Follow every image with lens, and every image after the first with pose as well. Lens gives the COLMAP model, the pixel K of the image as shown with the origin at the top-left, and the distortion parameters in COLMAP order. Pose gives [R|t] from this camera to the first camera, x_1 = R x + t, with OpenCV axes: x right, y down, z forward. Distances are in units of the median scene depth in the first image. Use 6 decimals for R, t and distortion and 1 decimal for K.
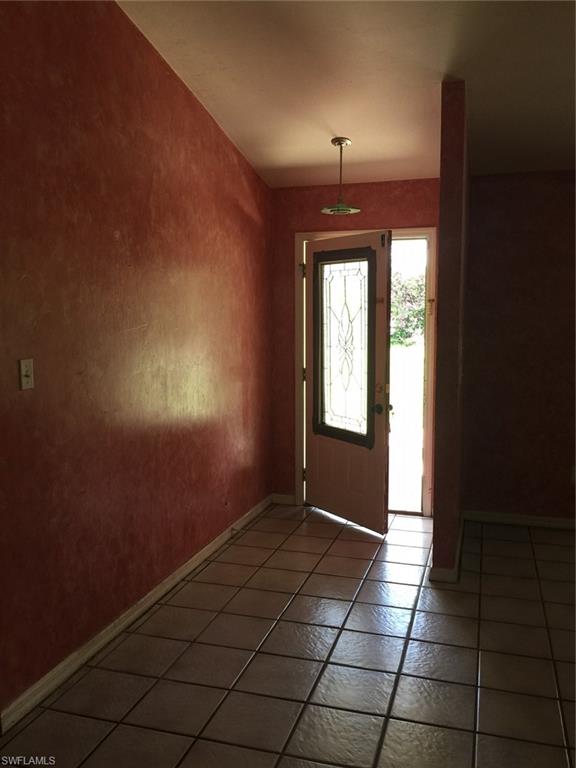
lens RADIAL K [[663.1, 0, 288.0], [0, 663.1, 384.0], [0, 0, 1]] dist [0.078123, -0.122632]
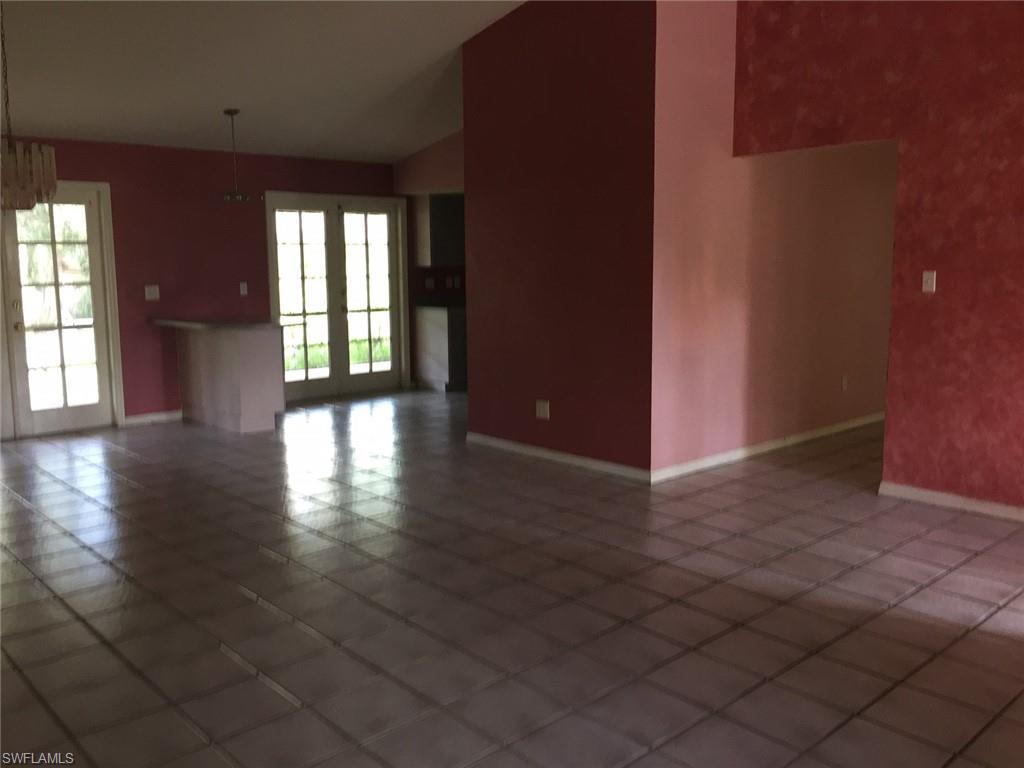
lens RADIAL K [[884.1, 0, 509.1], [0, 884.1, 373.8], [0, 0, 1]] dist [0.078123, -0.122632]
pose [[-0.501169, 0.127233, -0.855945, 1.701532], [-0.090354, 0.976032, 0.197987, -0.114139], [0.860619, 0.176562, -0.477661, 1.088614]]
